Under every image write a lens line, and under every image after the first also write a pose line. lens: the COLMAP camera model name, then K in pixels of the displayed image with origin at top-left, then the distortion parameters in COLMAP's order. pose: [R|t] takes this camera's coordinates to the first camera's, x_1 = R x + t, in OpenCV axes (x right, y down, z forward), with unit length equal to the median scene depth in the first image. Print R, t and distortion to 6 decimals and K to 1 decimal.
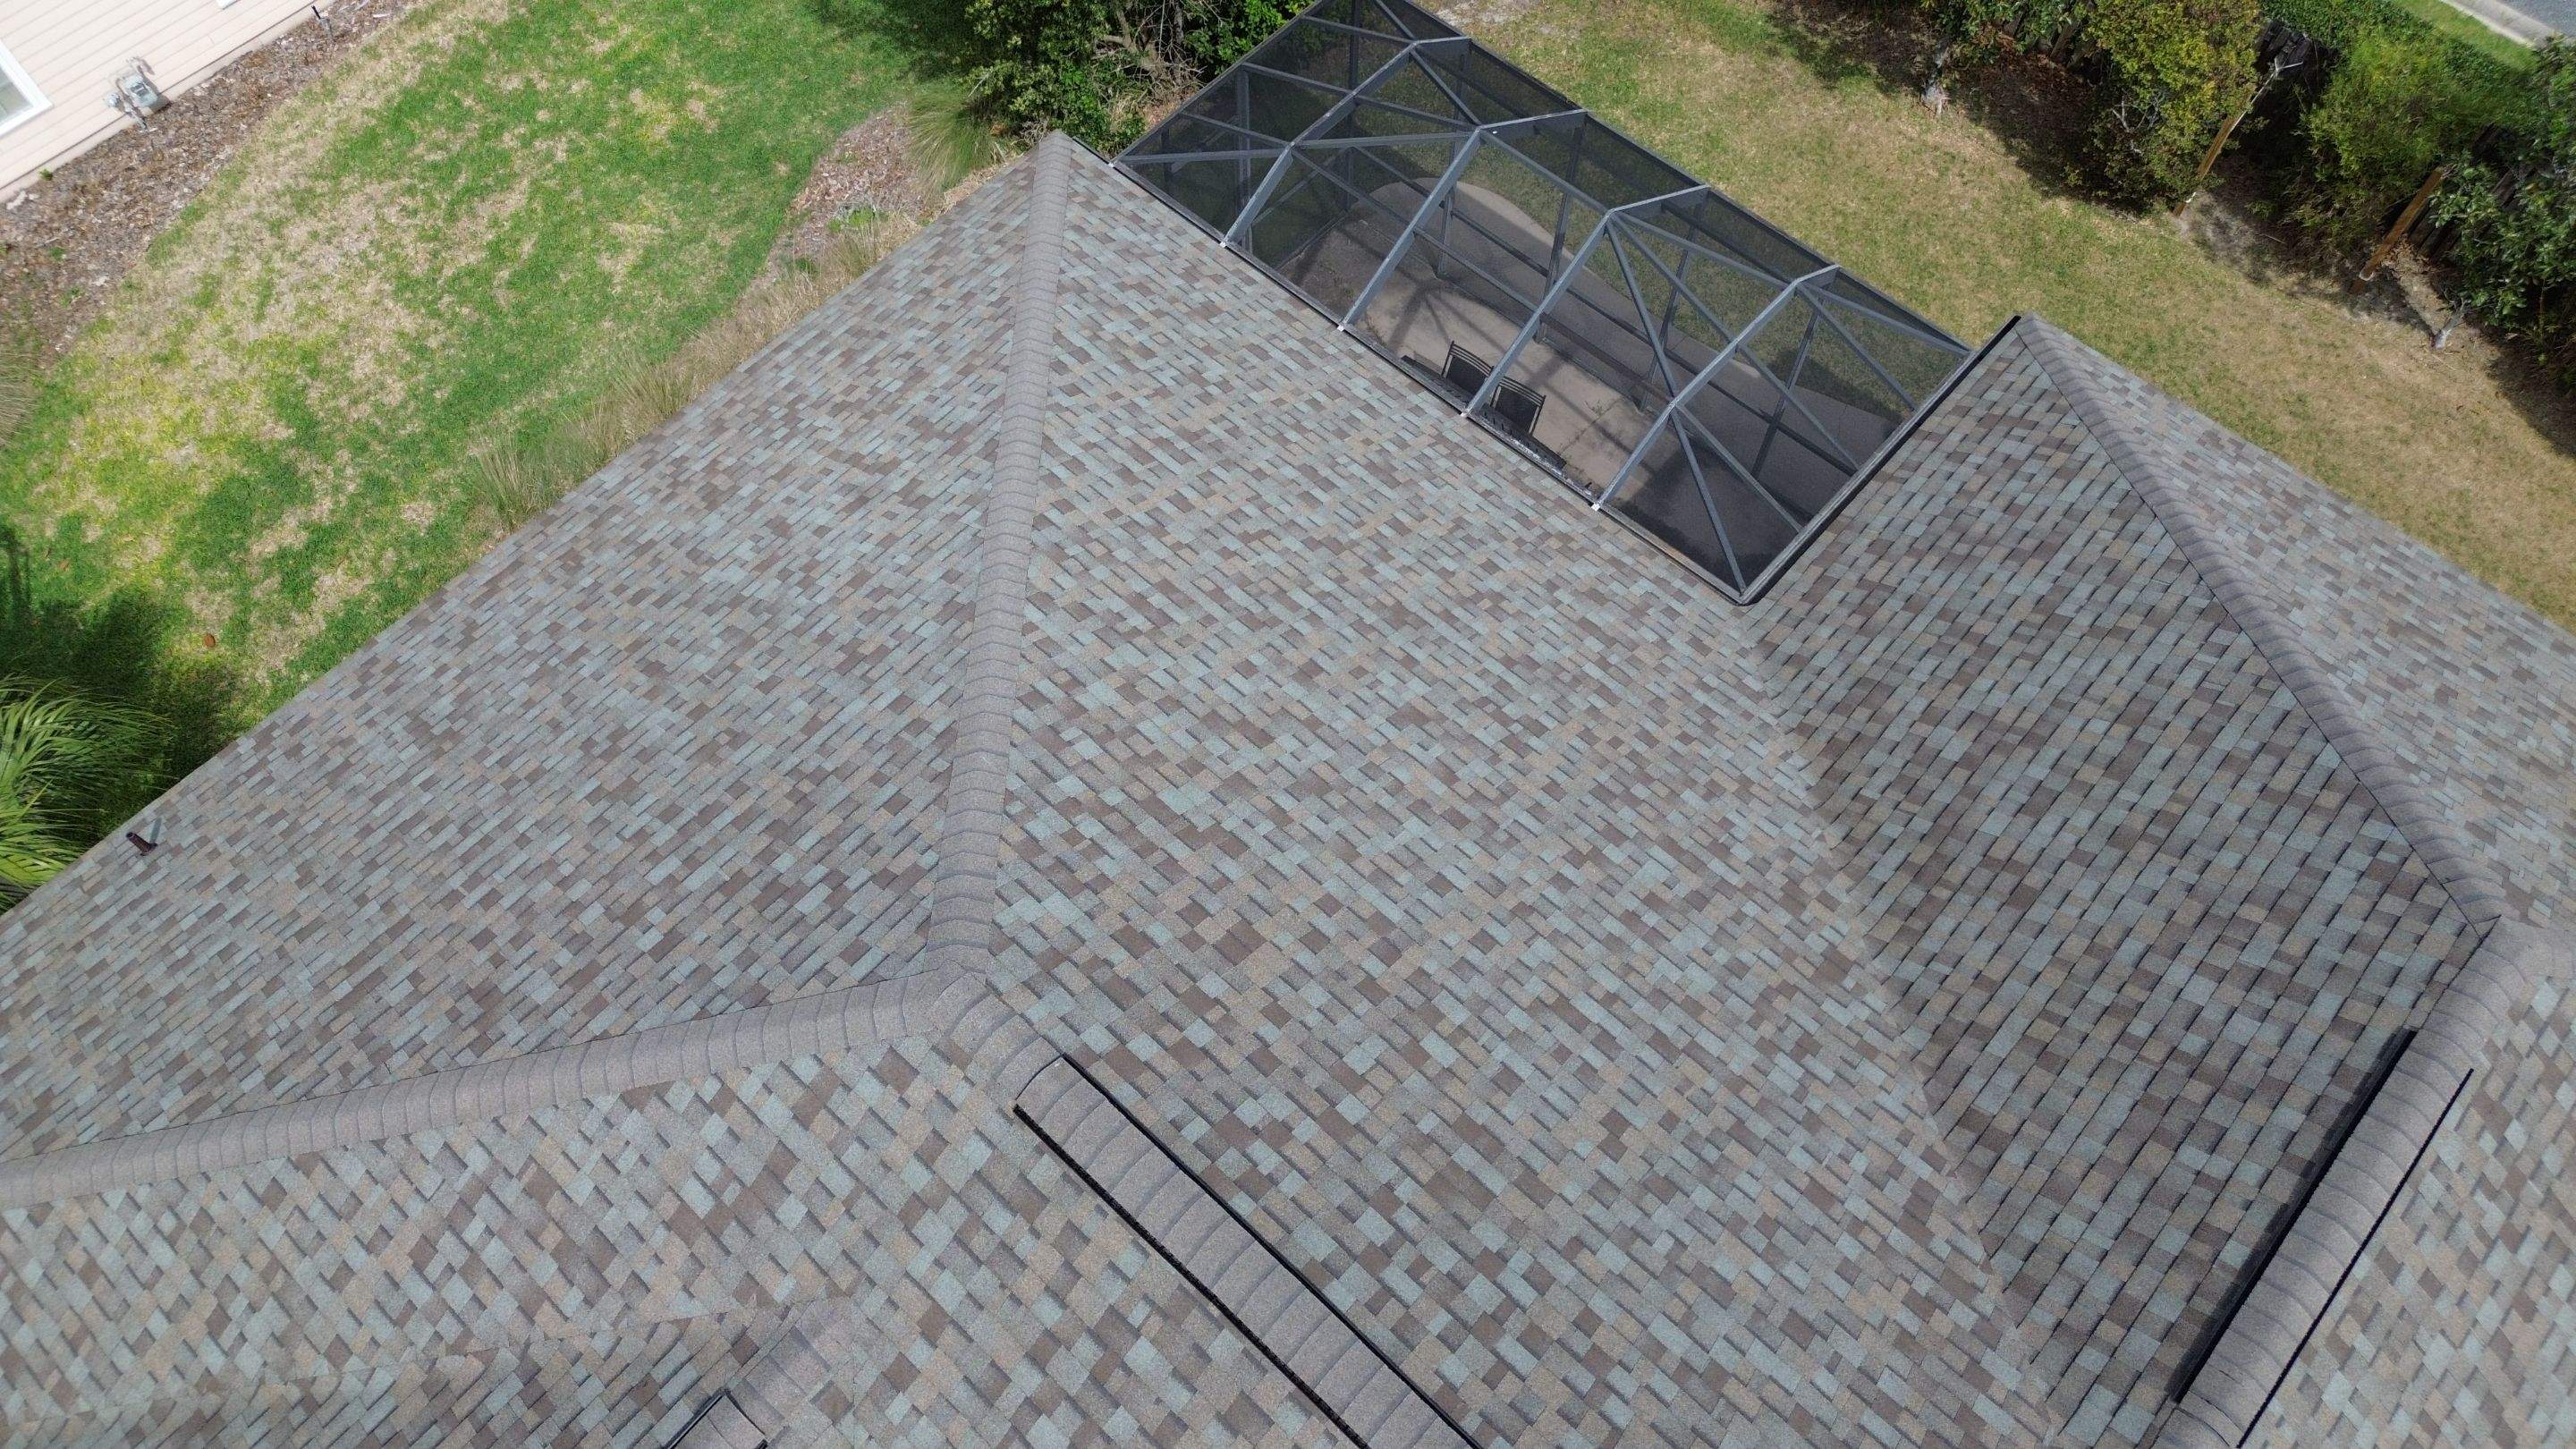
lens RADIAL K [[1825.8, 0, 1297.7], [0, 1825.8, 720.3], [0, 0, 1]] dist [0.064210, -0.057858]
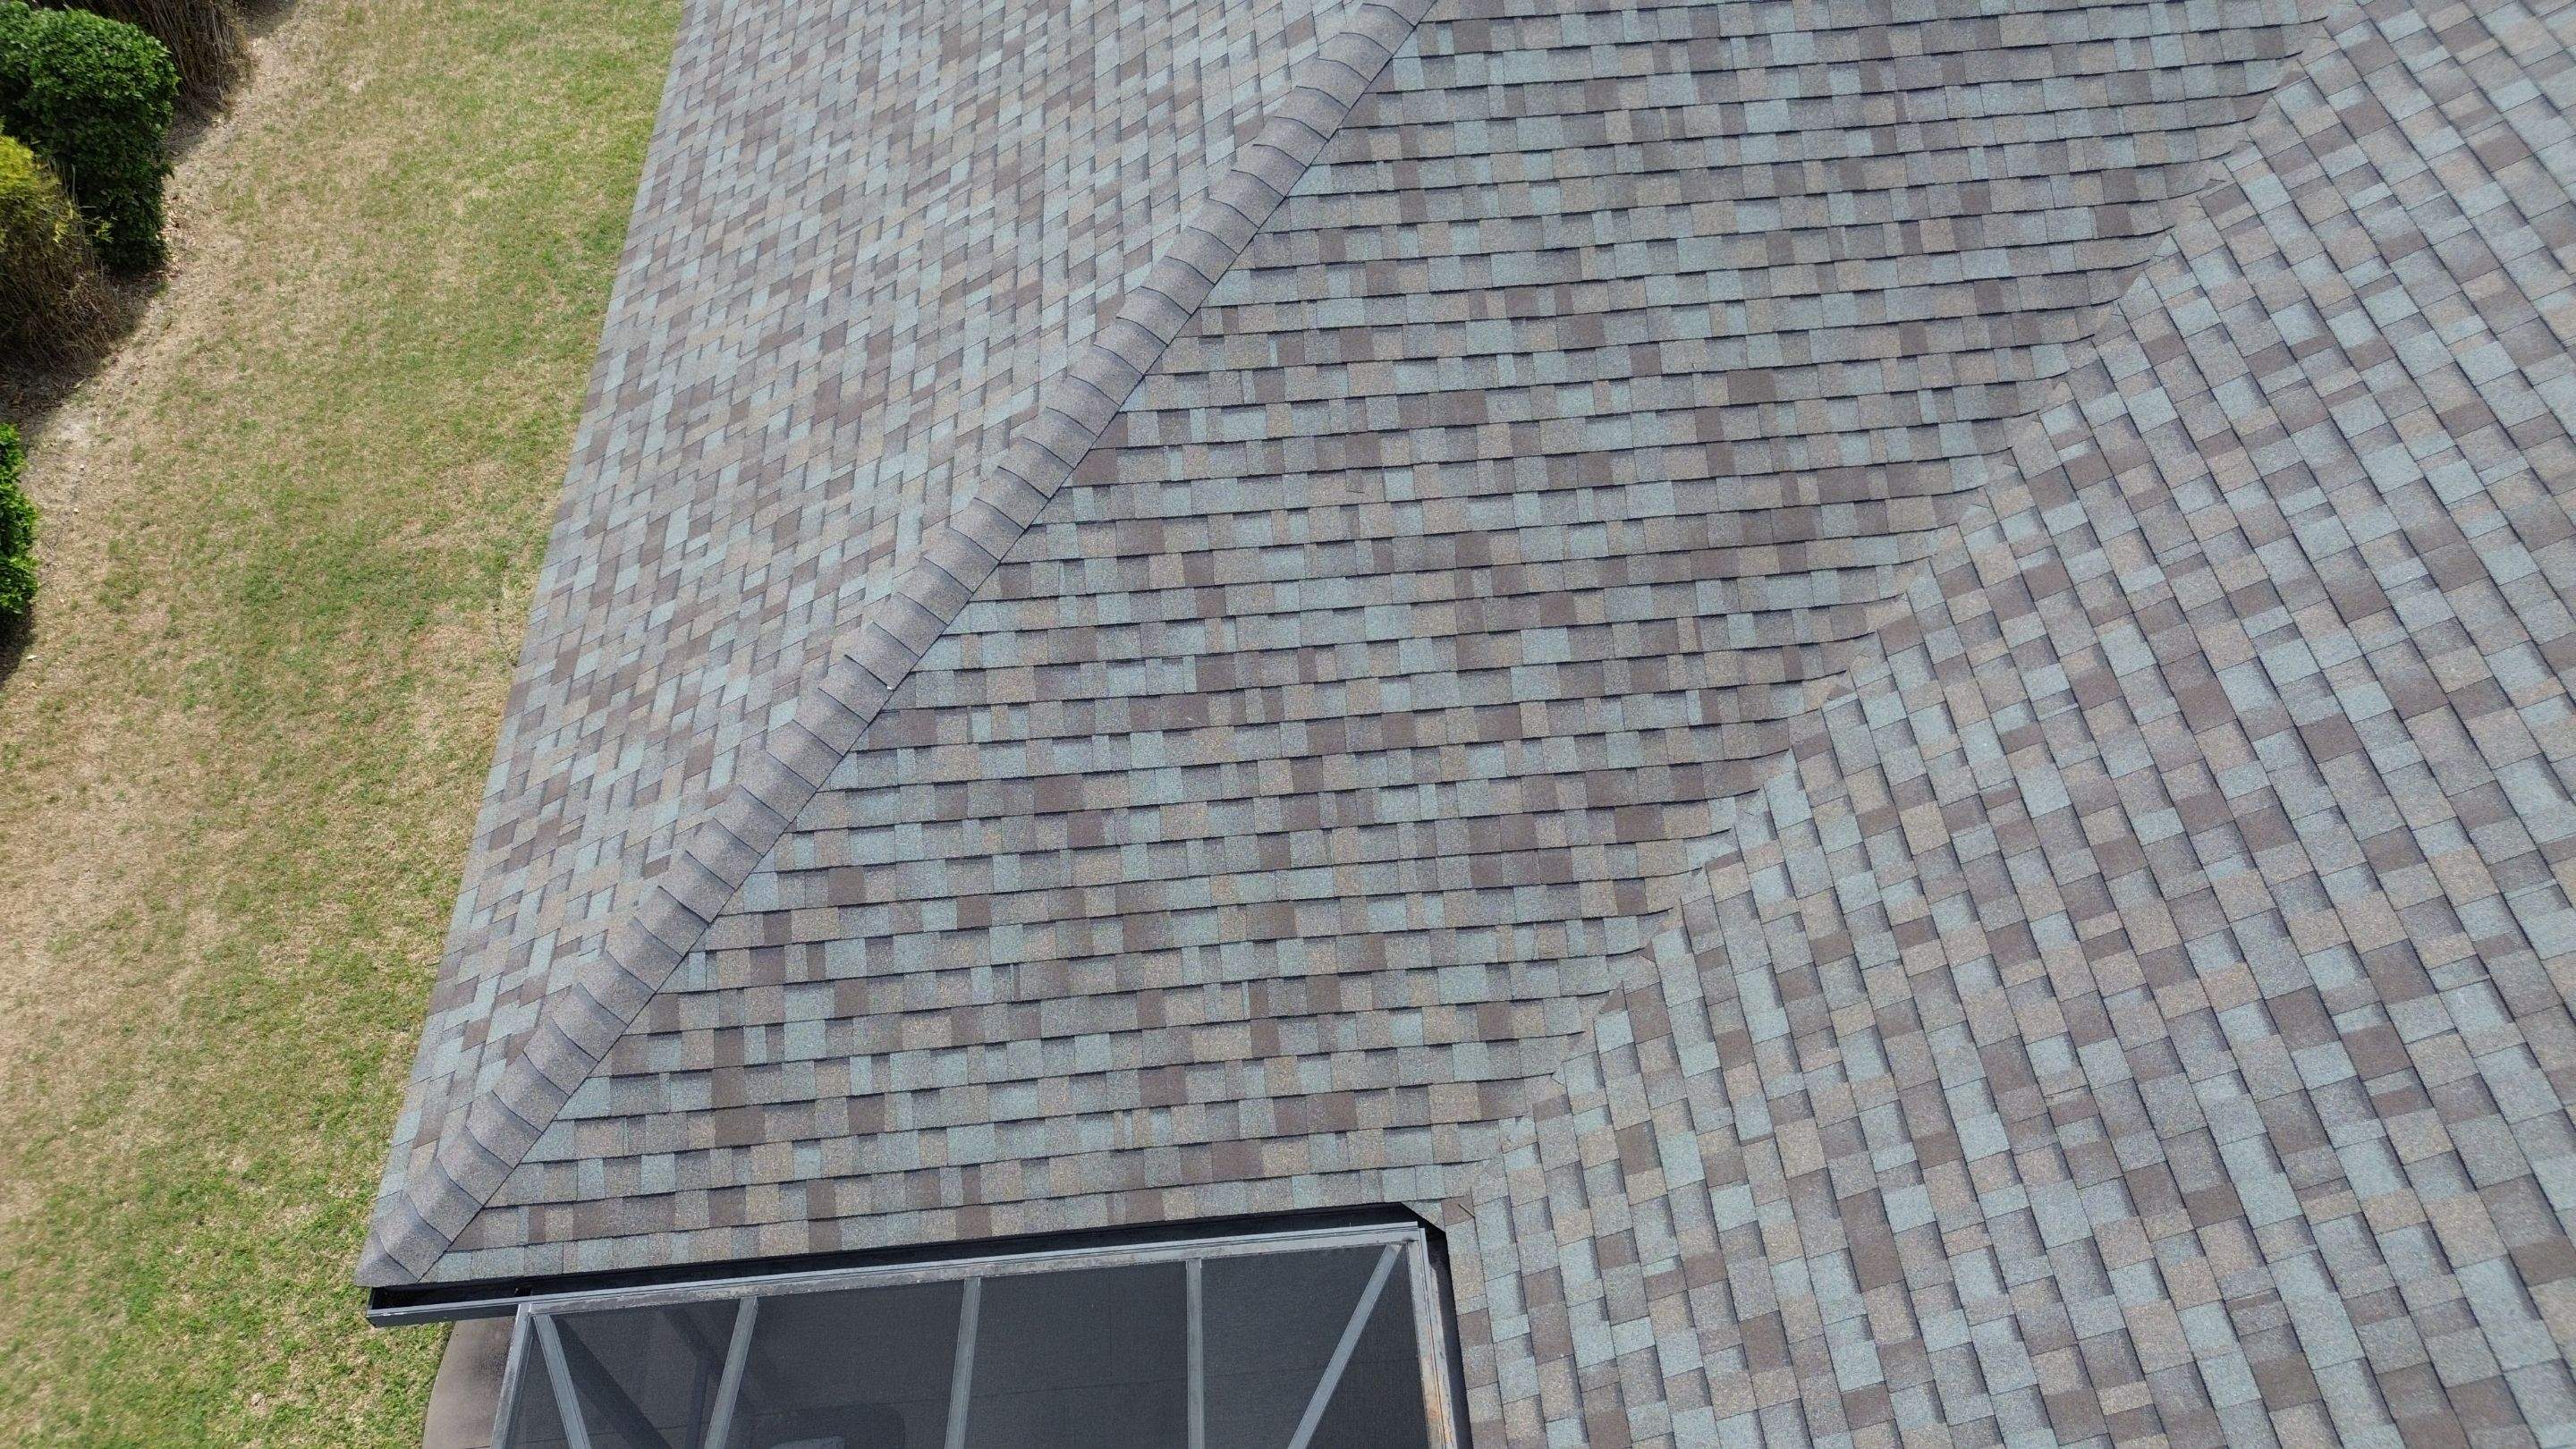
lens RADIAL K [[1814.2, 0, 1299.6], [0, 1814.2, 726.8], [0, 0, 1]] dist [0.093944, -0.101277]
pose [[-0.722202, -0.538916, 0.433582, 0.166944], [0.613439, -0.209440, 0.761464, -0.566073], [-0.319555, 0.815907, 0.481850, 0.880338]]
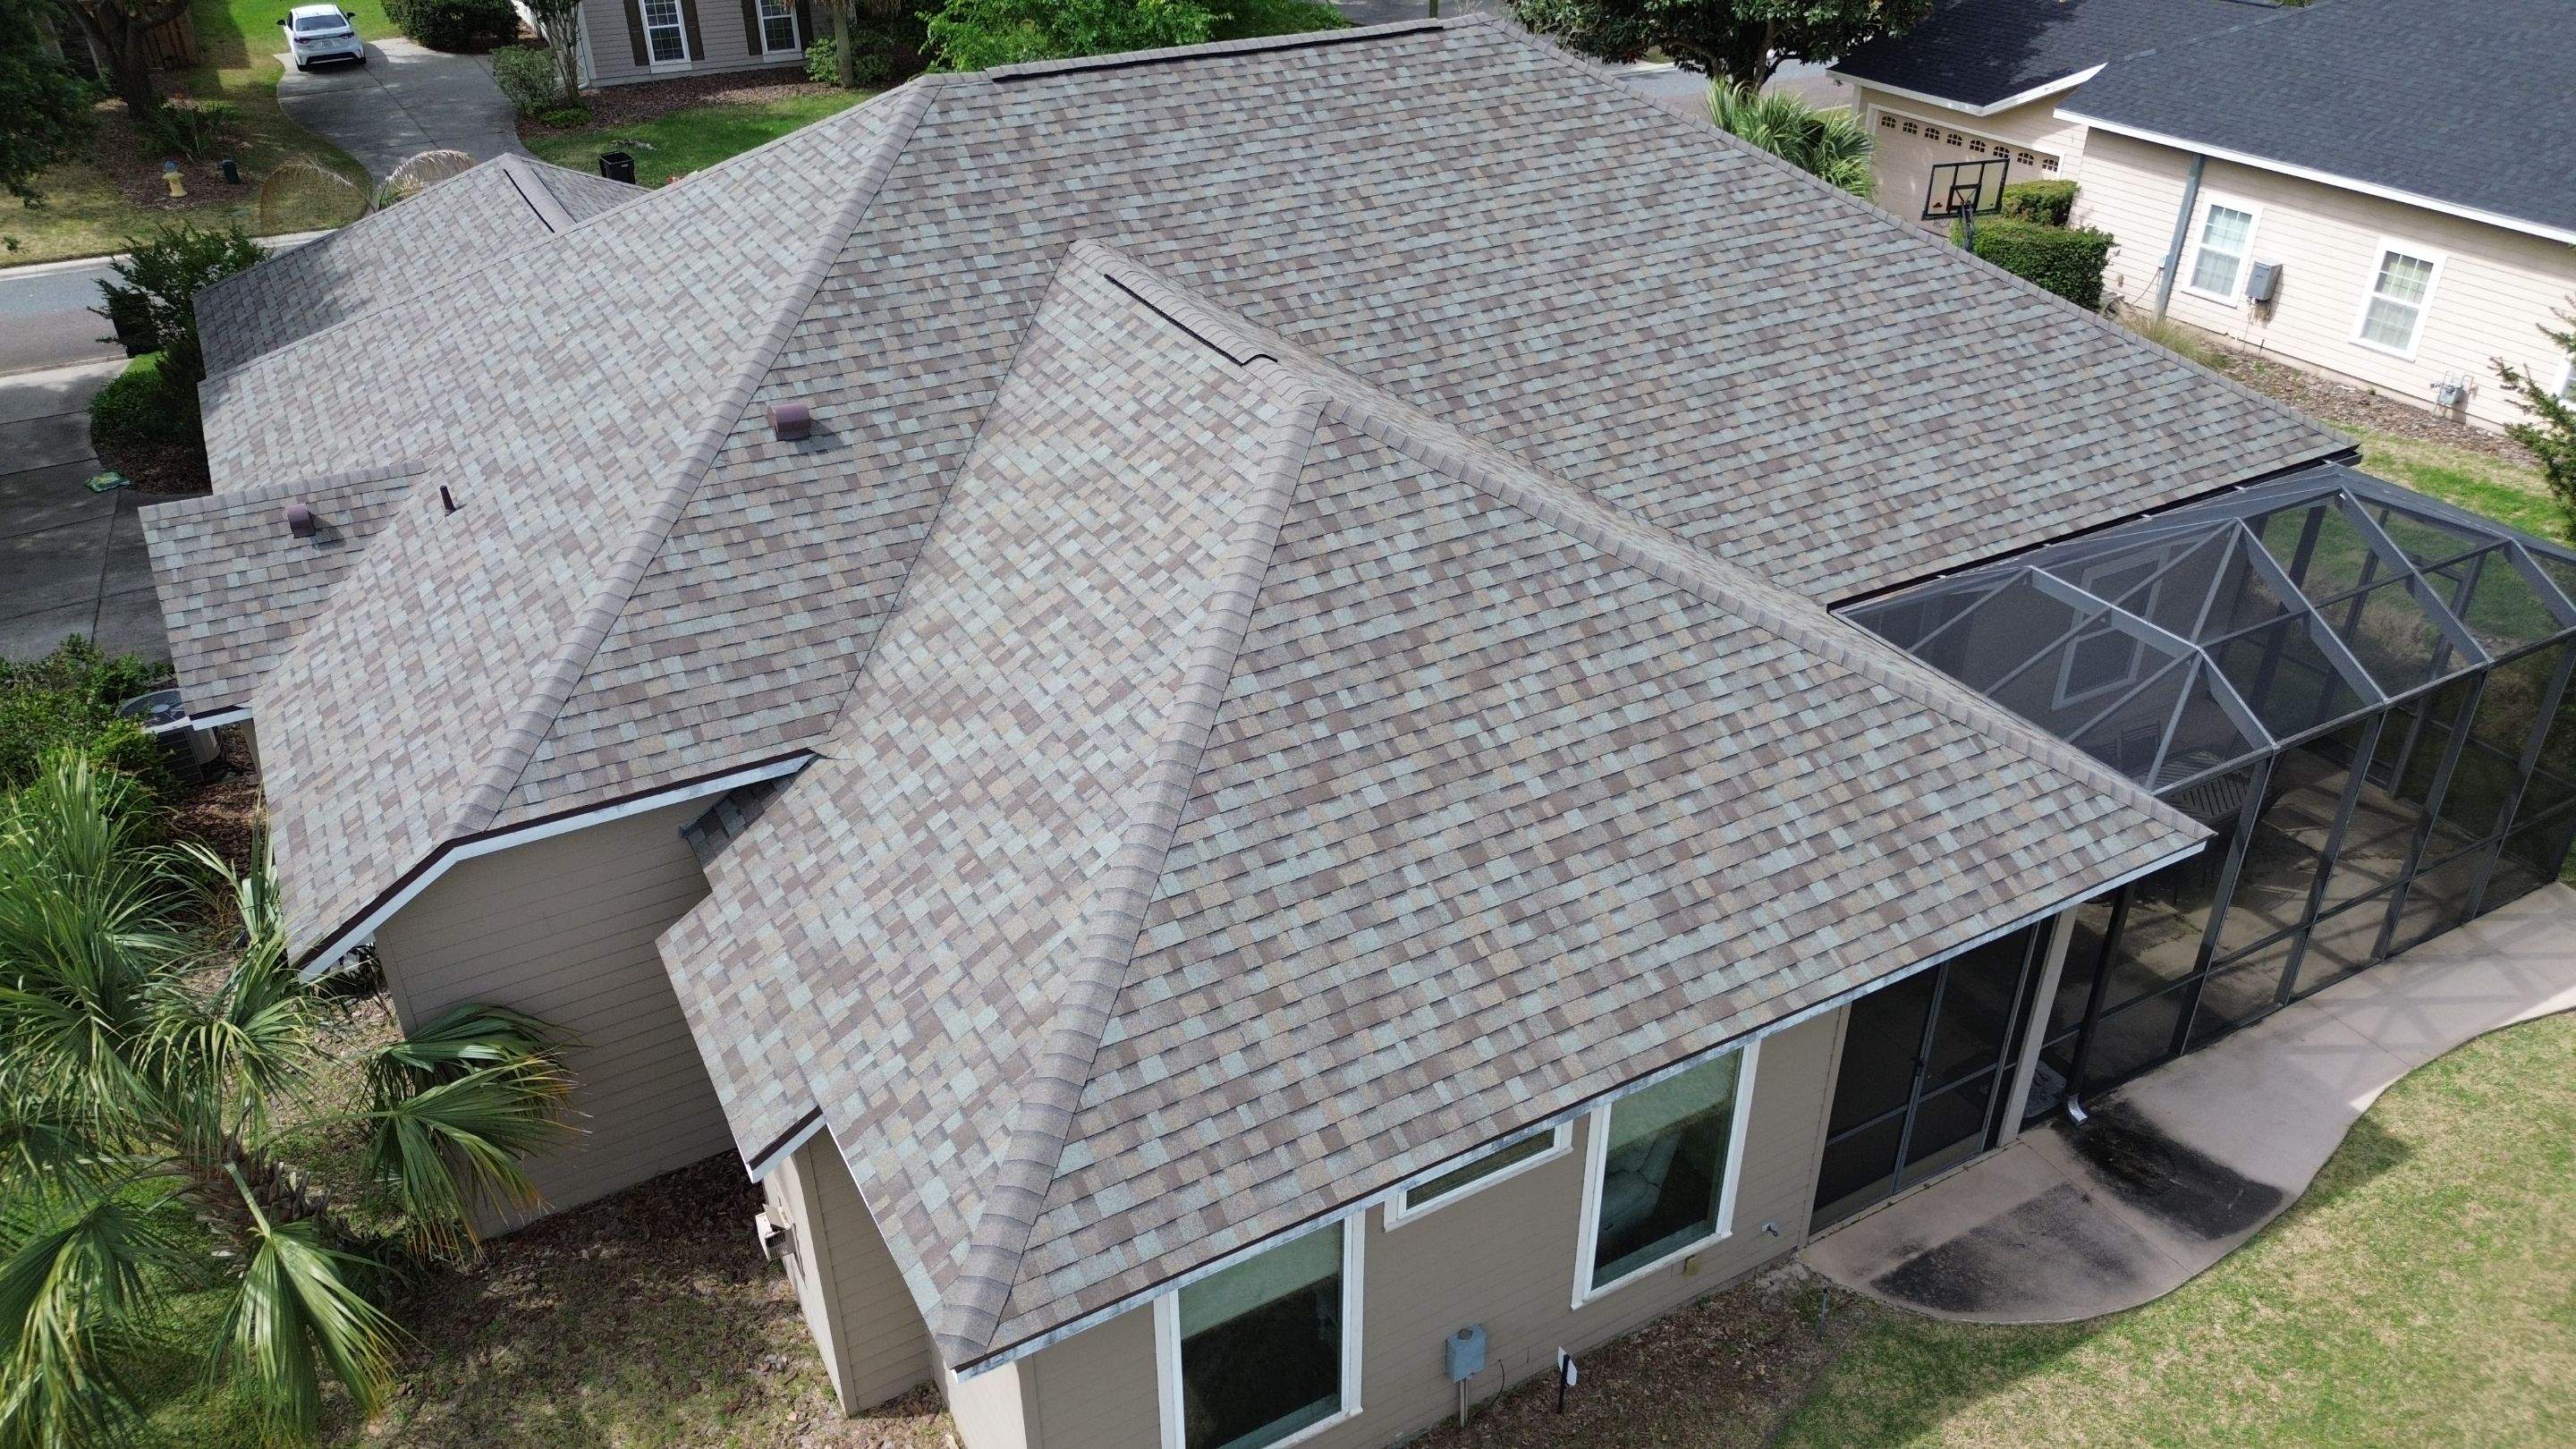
lens RADIAL K [[1830.3, 0, 1300.2], [0, 1830.3, 724.8], [0, 0, 1]] dist [0.049802, -0.028004]
pose [[-0.315370, 0.483172, -0.816753, 1.742423], [-0.836310, 0.265236, 0.479829, -0.421519], [0.448473, 0.834382, 0.320434, 0.718498]]
